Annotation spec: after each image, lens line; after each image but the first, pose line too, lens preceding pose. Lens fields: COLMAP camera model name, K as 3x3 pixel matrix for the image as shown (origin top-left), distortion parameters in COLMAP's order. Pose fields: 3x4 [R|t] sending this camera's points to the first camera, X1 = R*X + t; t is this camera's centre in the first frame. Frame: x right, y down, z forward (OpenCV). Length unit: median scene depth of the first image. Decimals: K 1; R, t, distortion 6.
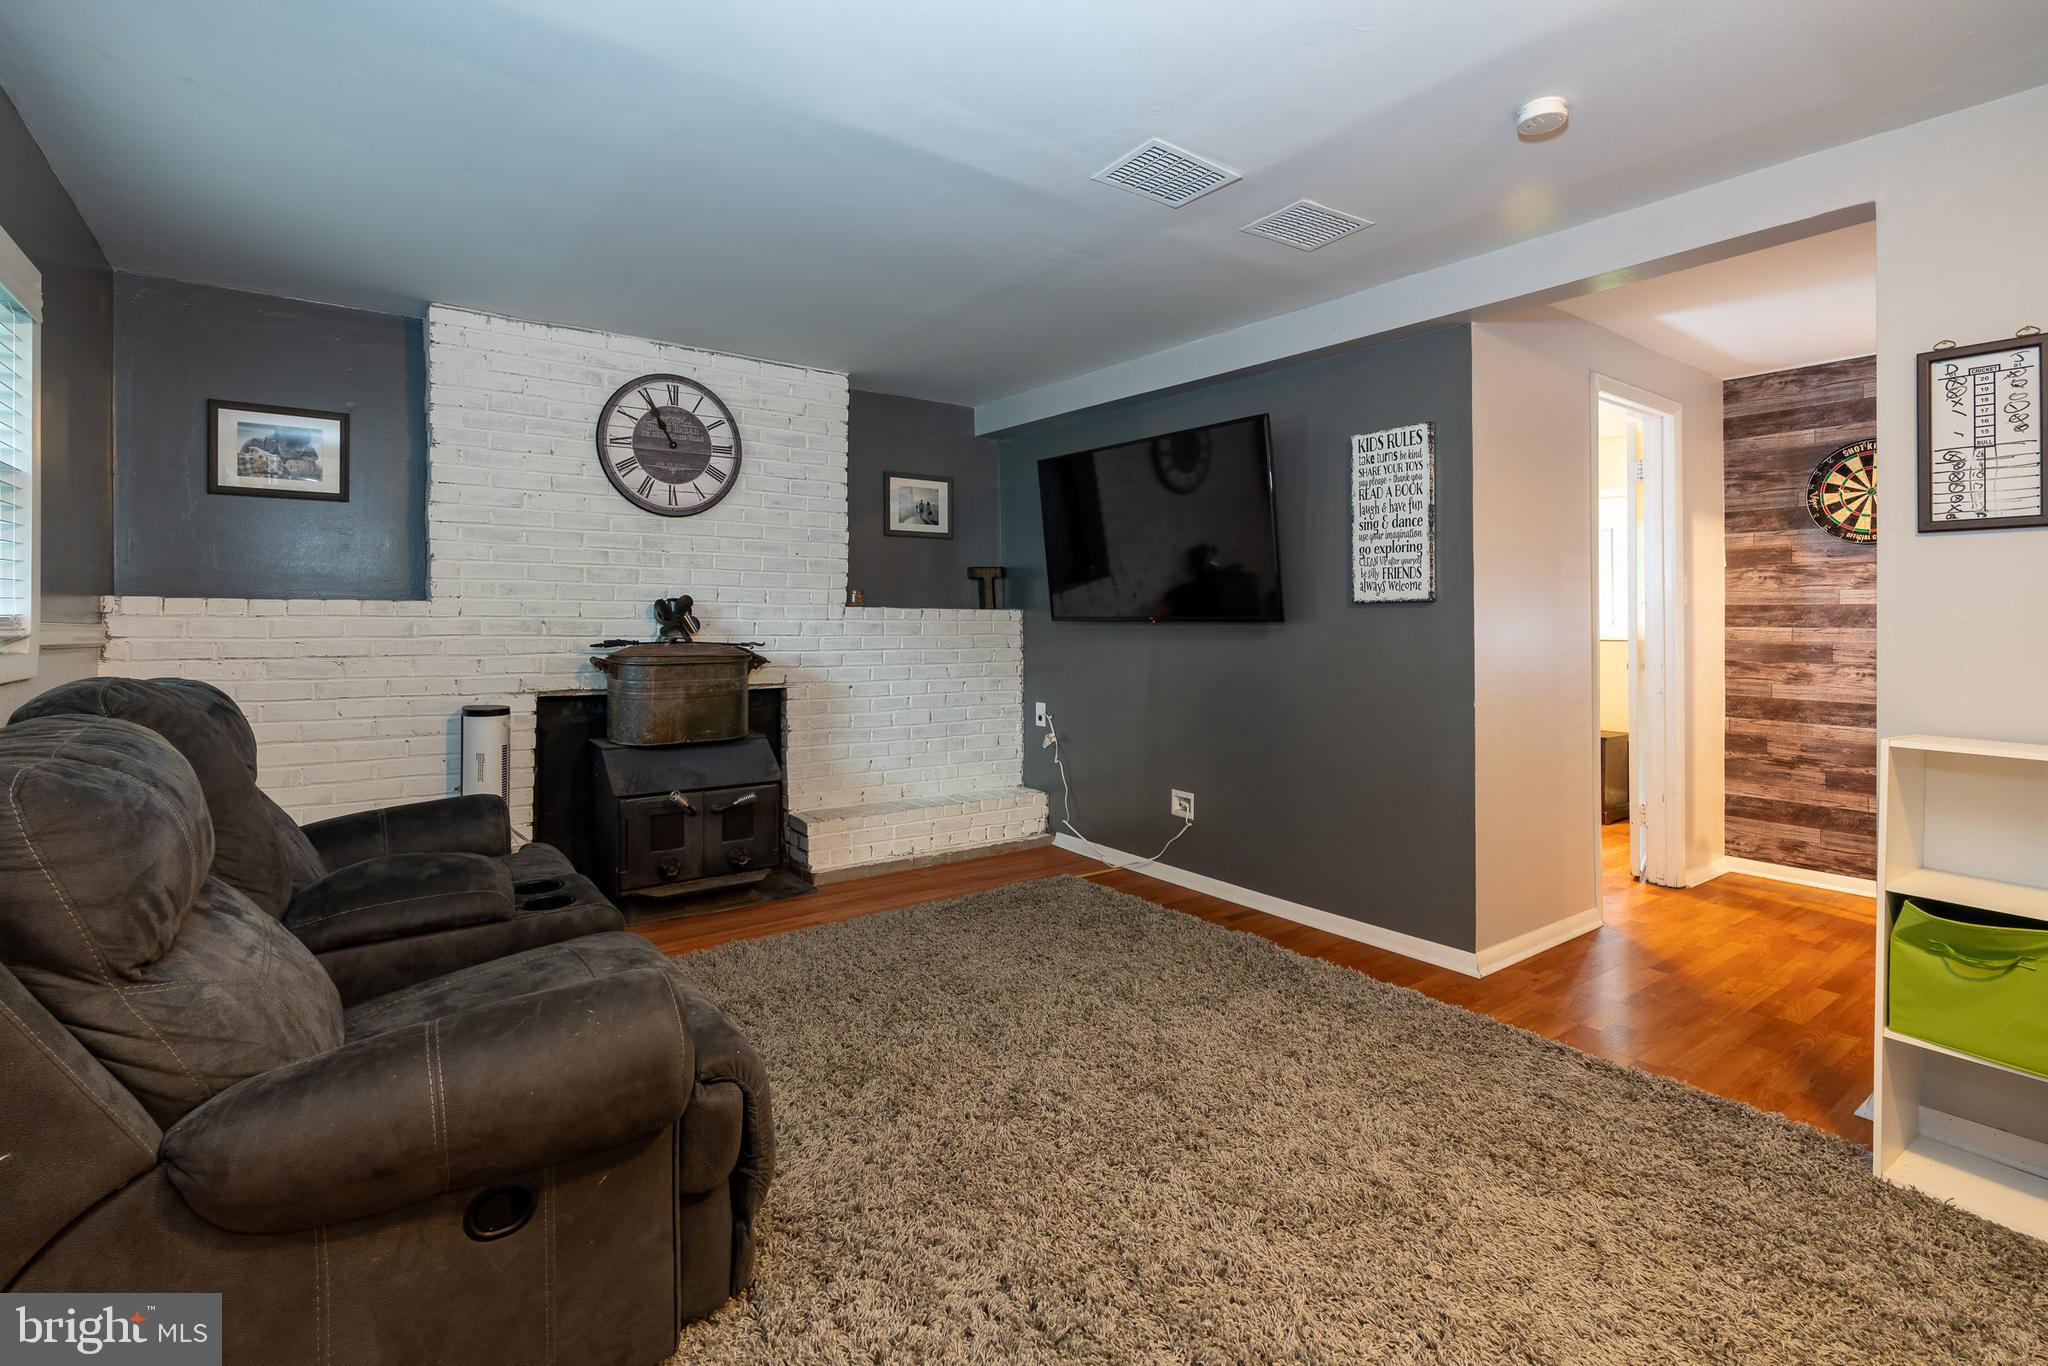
lens RADIAL K [[944.3, 0, 1020.6], [0, 944.3, 635.2], [0, 0, 1]] dist [-0.011347, 0.000177]
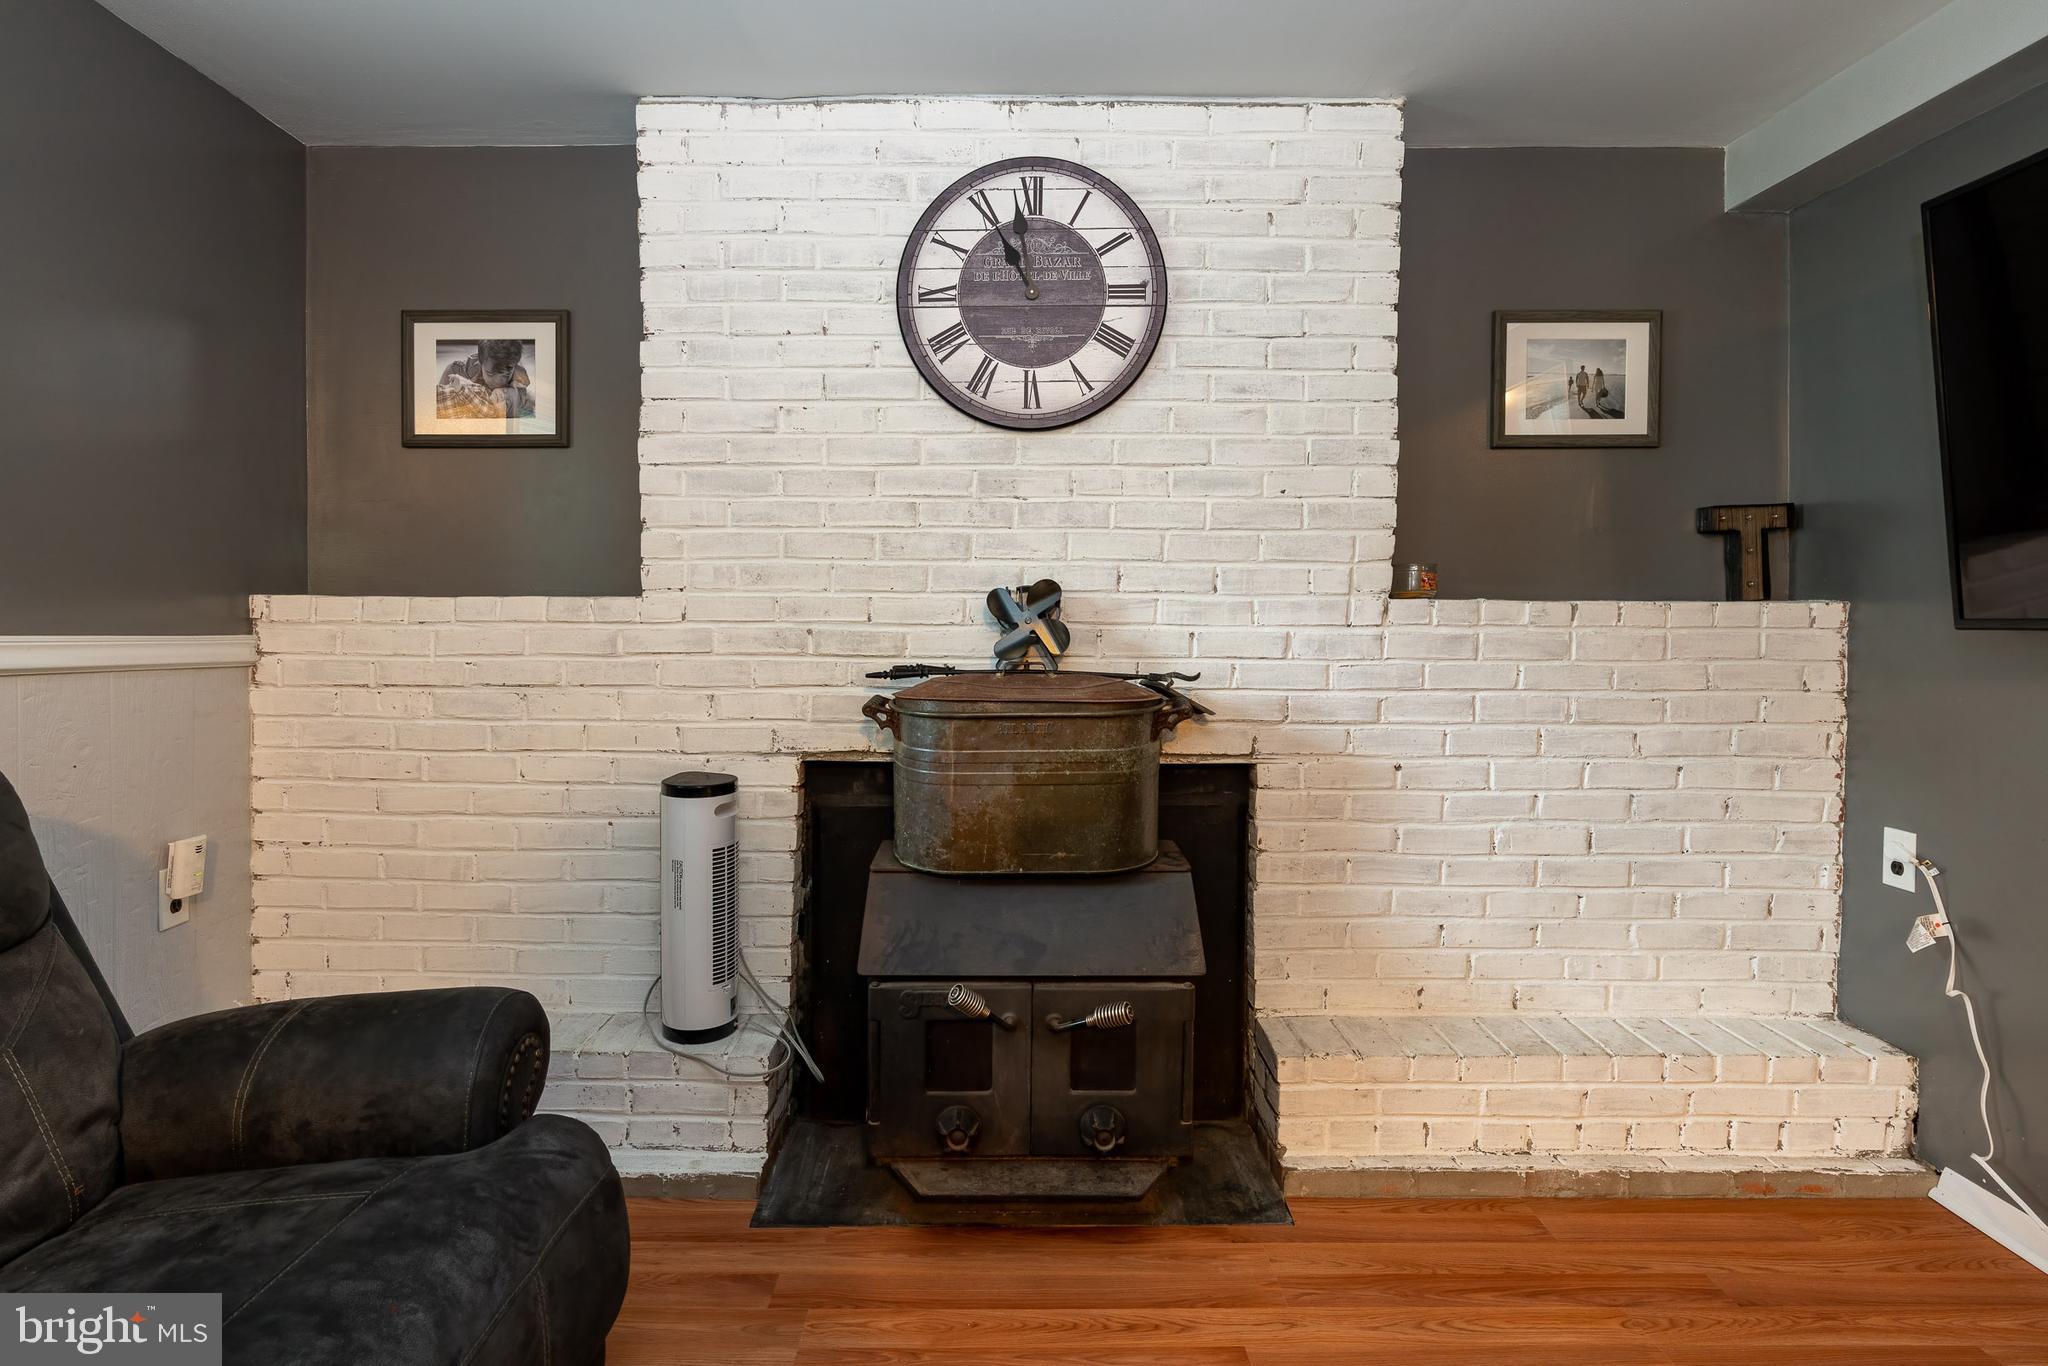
lens RADIAL K [[973.5, 0, 1066.3], [0, 973.5, 663.2], [0, 0, 1]] dist [-0.006314, 0.000681]
pose [[0.805783, 0.025647, -0.591655, -0.028152], [-0.007703, 0.999431, 0.032832, -0.013817], [0.592161, -0.021898, 0.805522, 0.555970]]
